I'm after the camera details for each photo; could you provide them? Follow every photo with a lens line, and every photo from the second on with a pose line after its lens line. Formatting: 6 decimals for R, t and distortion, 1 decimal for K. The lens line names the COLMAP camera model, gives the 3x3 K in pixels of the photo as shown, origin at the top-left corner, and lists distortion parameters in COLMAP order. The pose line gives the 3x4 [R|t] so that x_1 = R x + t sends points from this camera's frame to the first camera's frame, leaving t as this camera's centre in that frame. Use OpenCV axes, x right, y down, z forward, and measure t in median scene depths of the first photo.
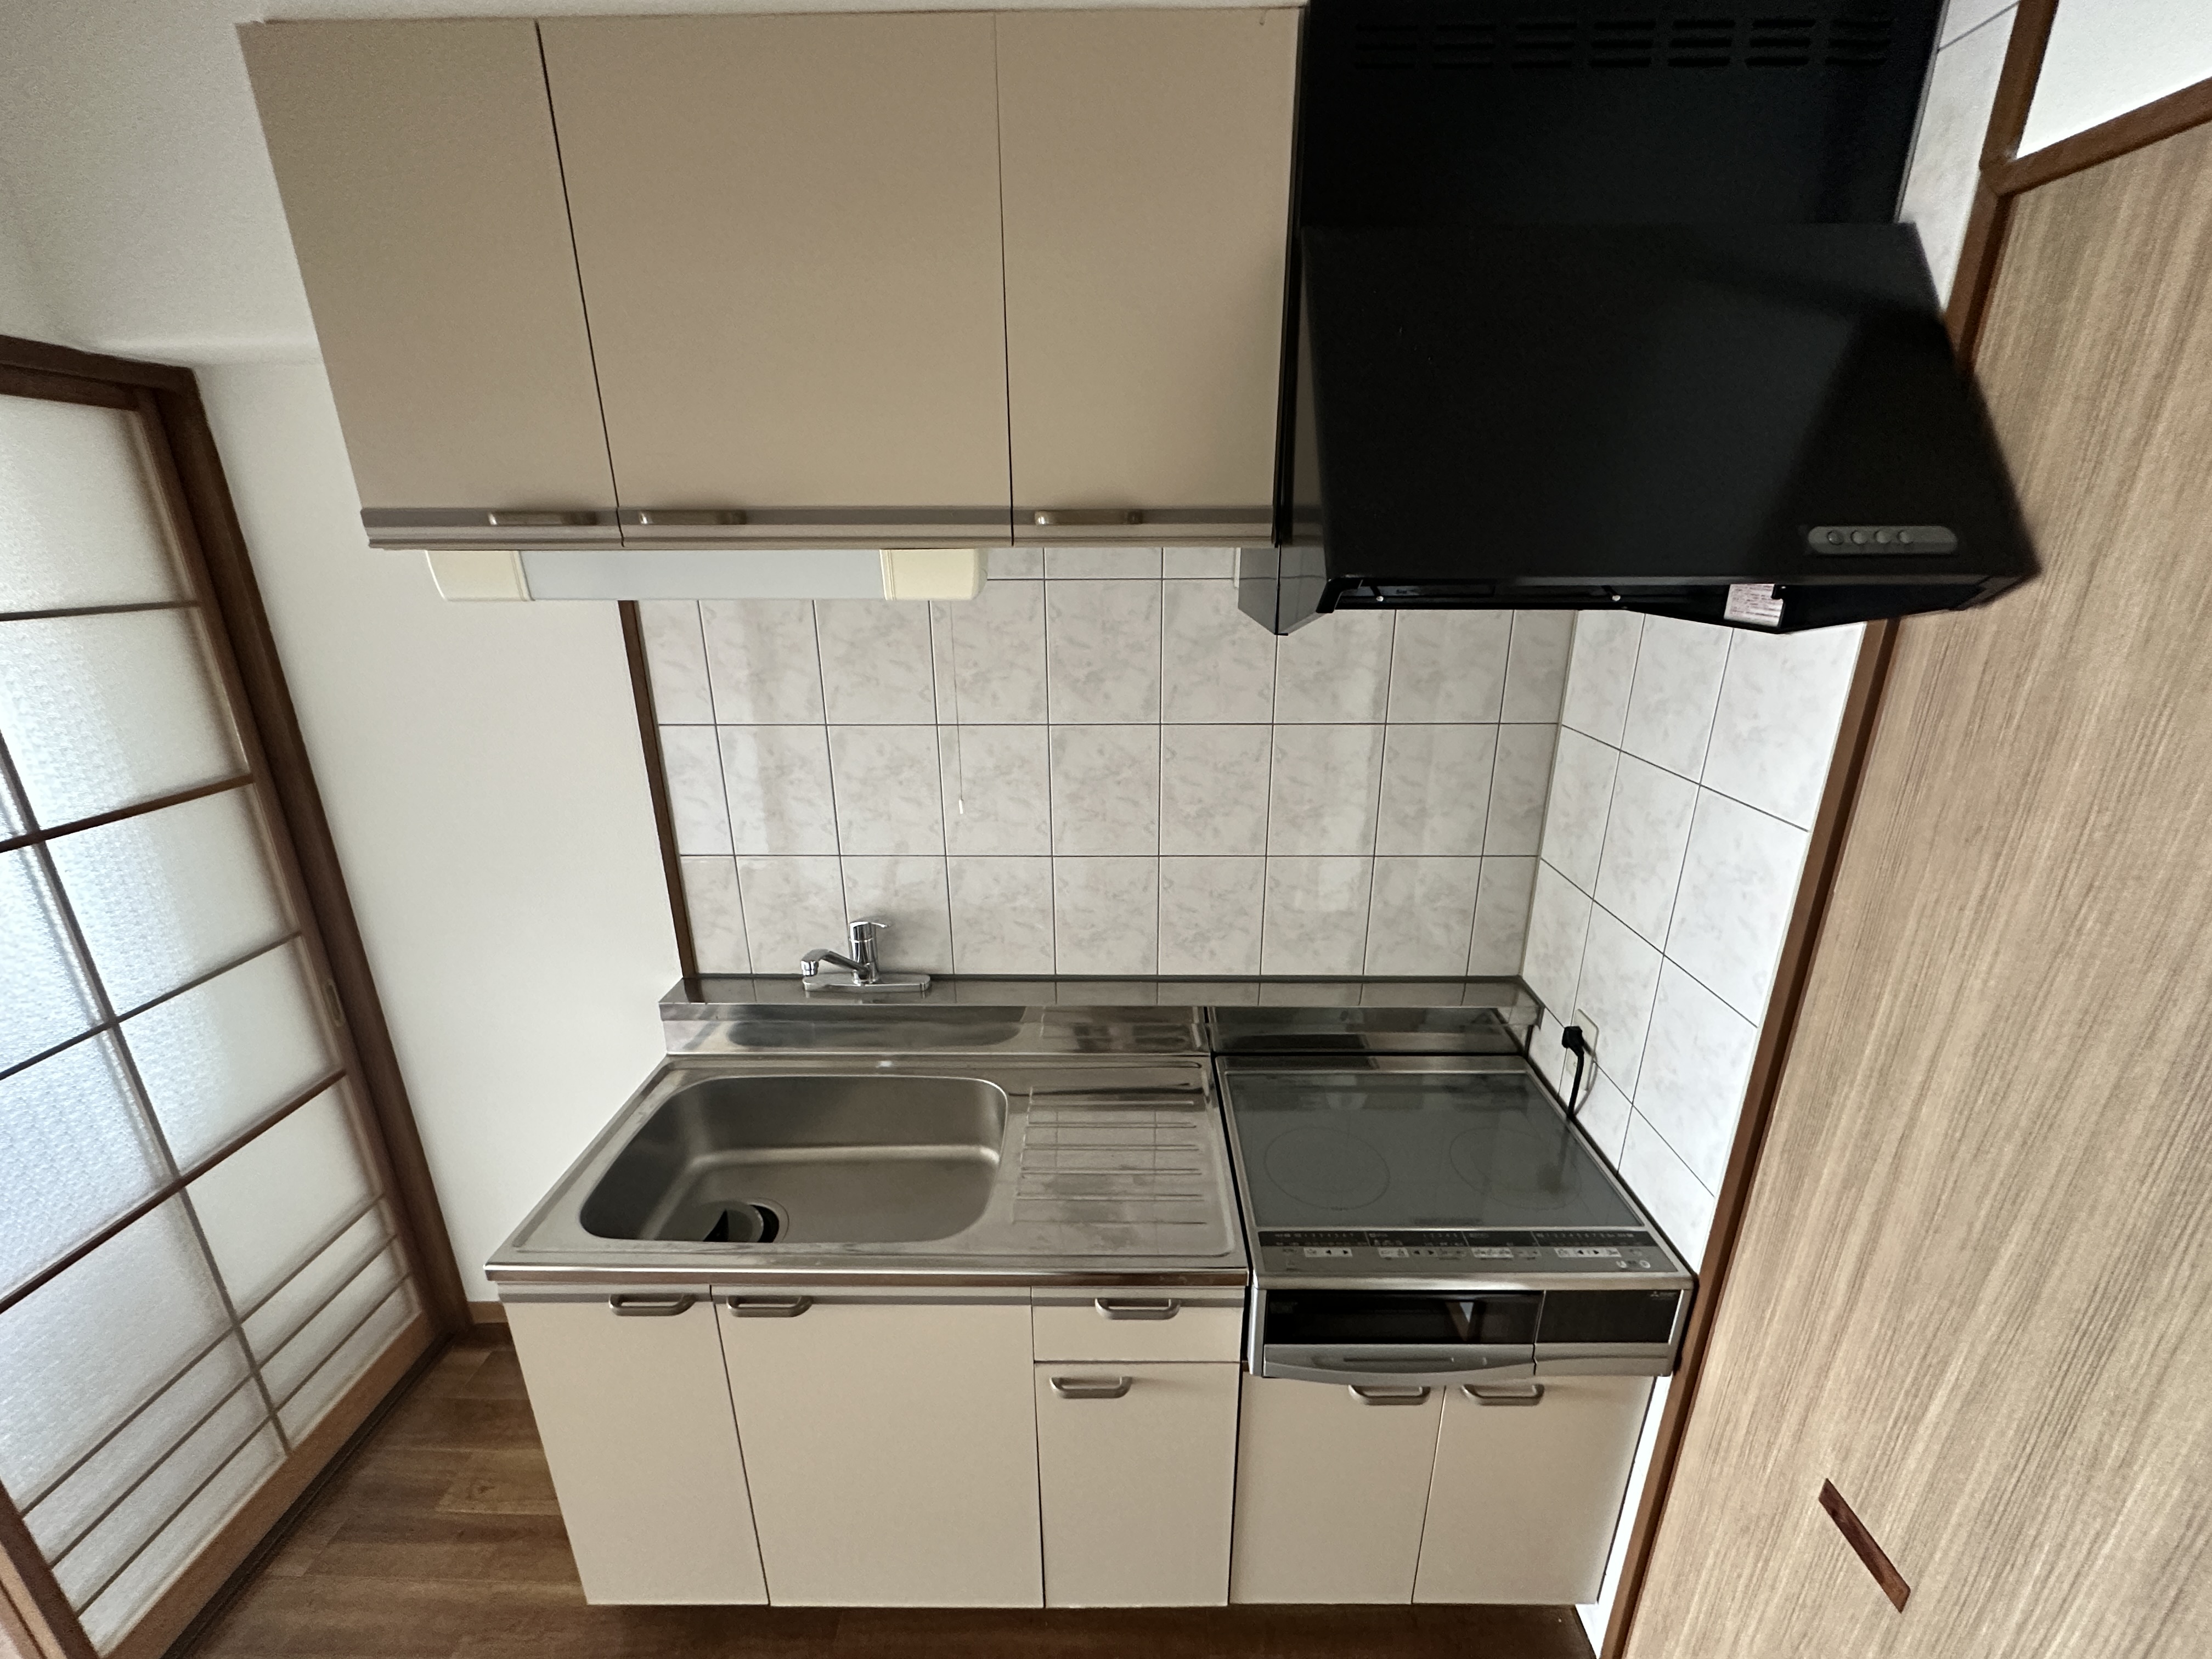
lens RADIAL K [[878.5, 0, 1111.5], [0, 878.5, 826.6], [0, 0, 1]] dist [-0.007620, 0.000679]
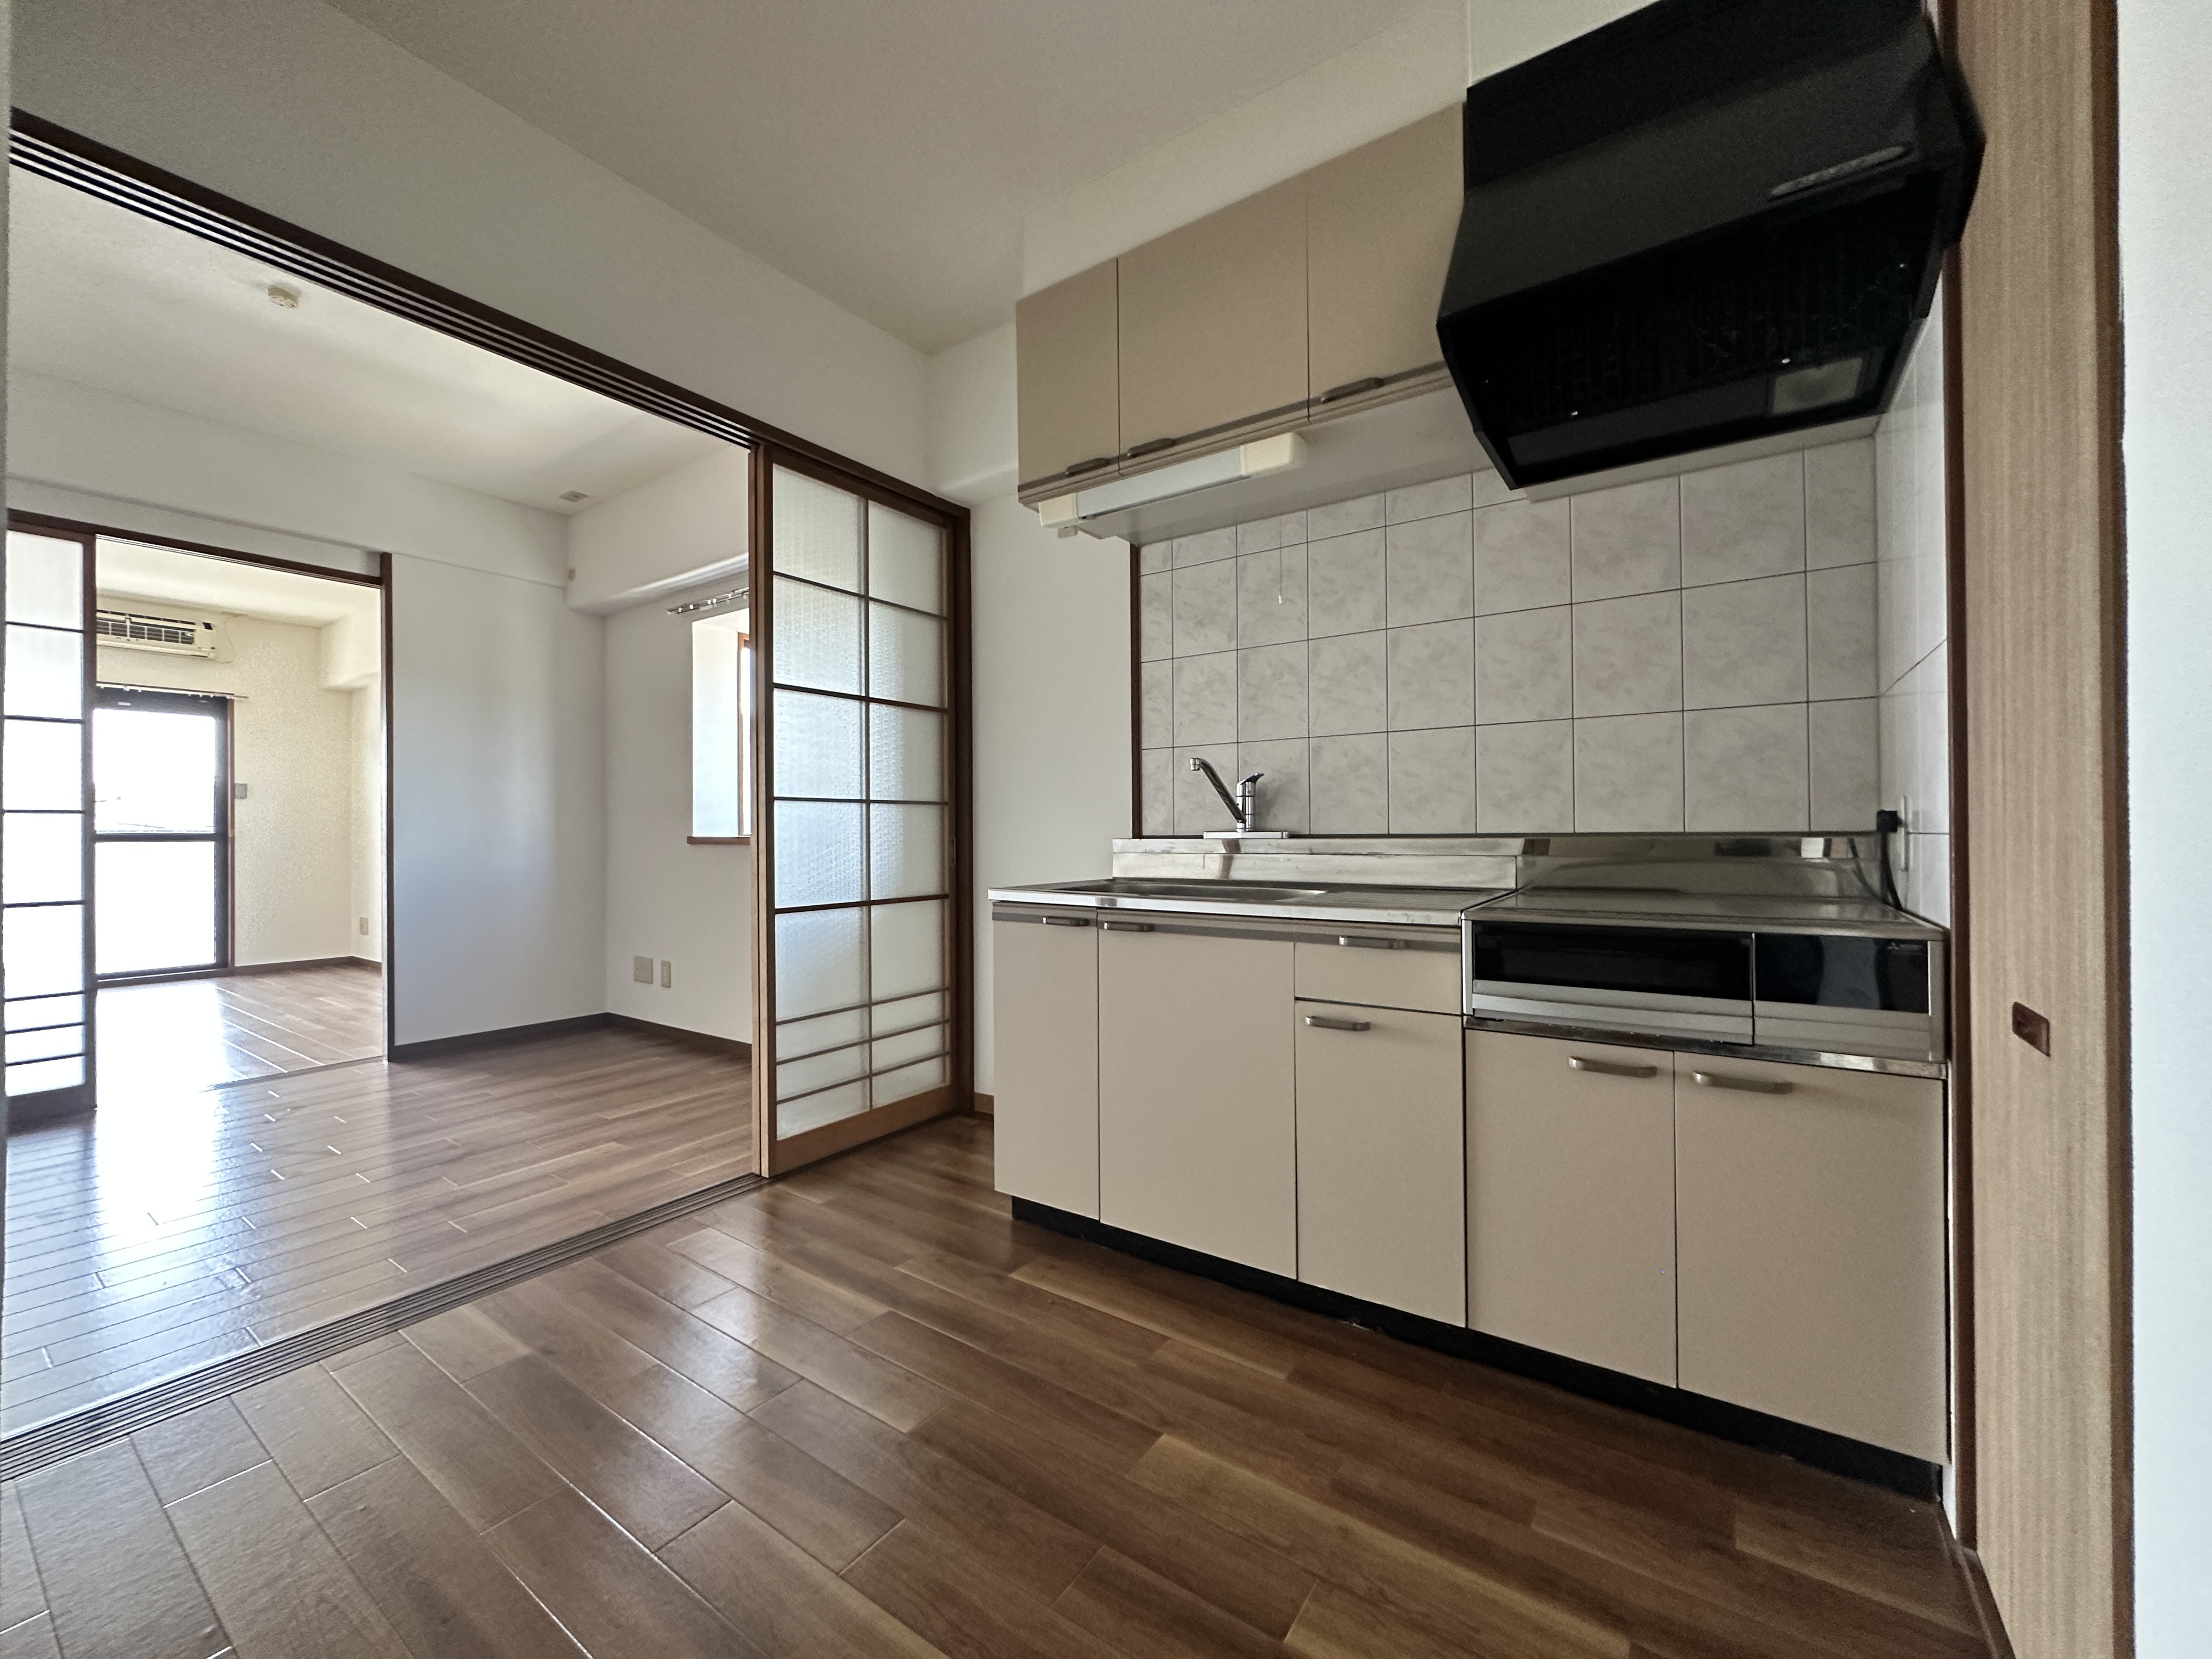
lens RADIAL K [[878.5, 0, 1110.2], [0, 878.5, 827.6], [0, 0, 1]] dist [-0.007620, 0.000679]
pose [[0.830776, -0.005227, -0.556583, 0.323600], [-0.167767, 0.951101, -0.259347, 0.593361], [0.530722, 0.308836, 0.789275, -0.197552]]
